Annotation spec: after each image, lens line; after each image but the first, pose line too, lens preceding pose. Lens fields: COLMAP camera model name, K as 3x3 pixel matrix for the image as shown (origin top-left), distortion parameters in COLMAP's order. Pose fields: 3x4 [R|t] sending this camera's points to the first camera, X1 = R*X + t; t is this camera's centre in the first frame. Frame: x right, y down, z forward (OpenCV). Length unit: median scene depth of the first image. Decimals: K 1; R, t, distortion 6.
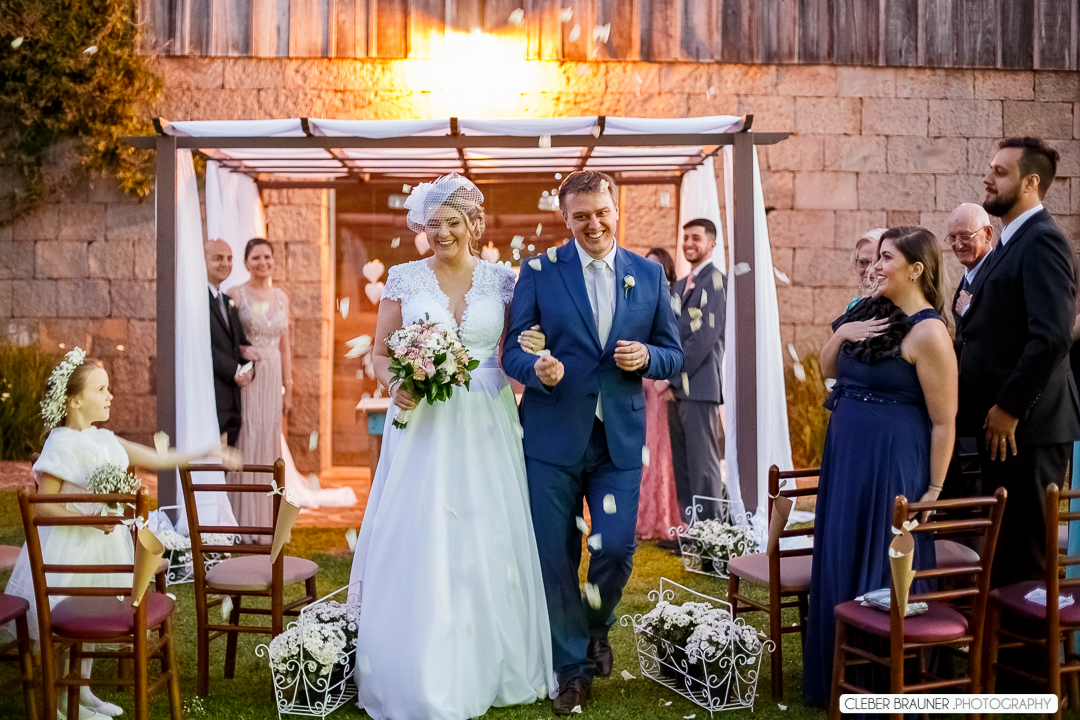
lens RADIAL K [[1600.3, 0, 540.0], [0, 1600.3, 360.0], [0, 0, 1]] dist [-0.138253, 0.181185]
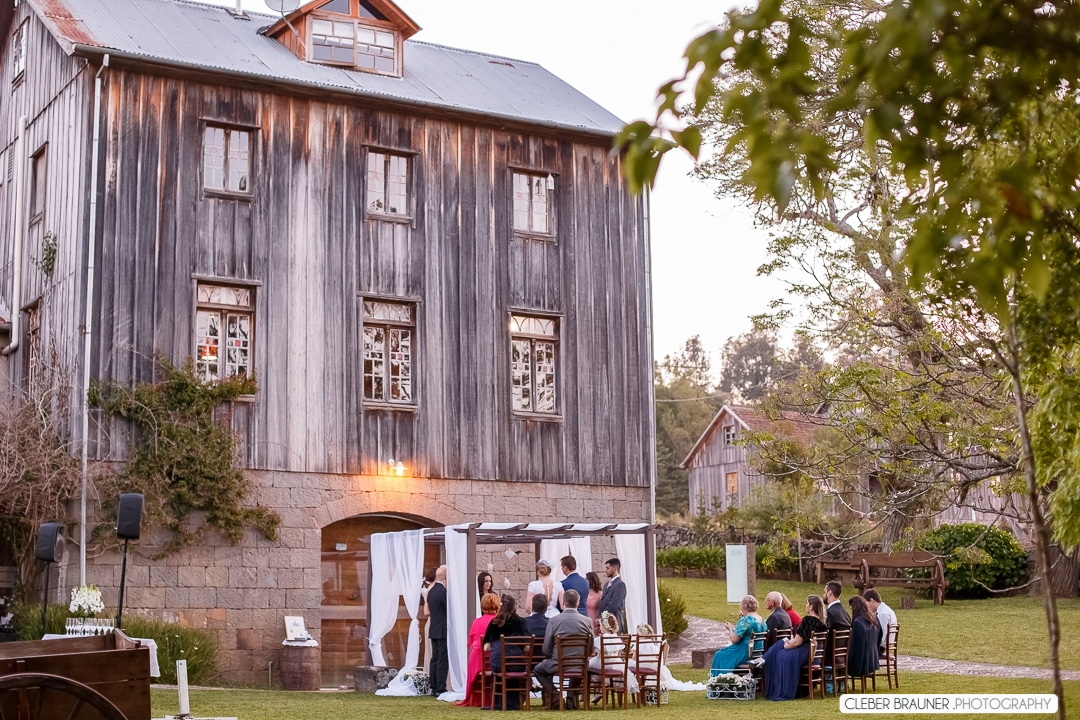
lens RADIAL K [[1600.3, 0, 540.0], [0, 1600.3, 360.0], [0, 0, 1]] dist [-0.138253, 0.181185]
pose [[0.867313, 0.063986, 0.493634, -0.873408], [0.035288, 0.981304, -0.189200, 0.053042], [-0.496511, 0.181515, 0.848840, -0.811590]]
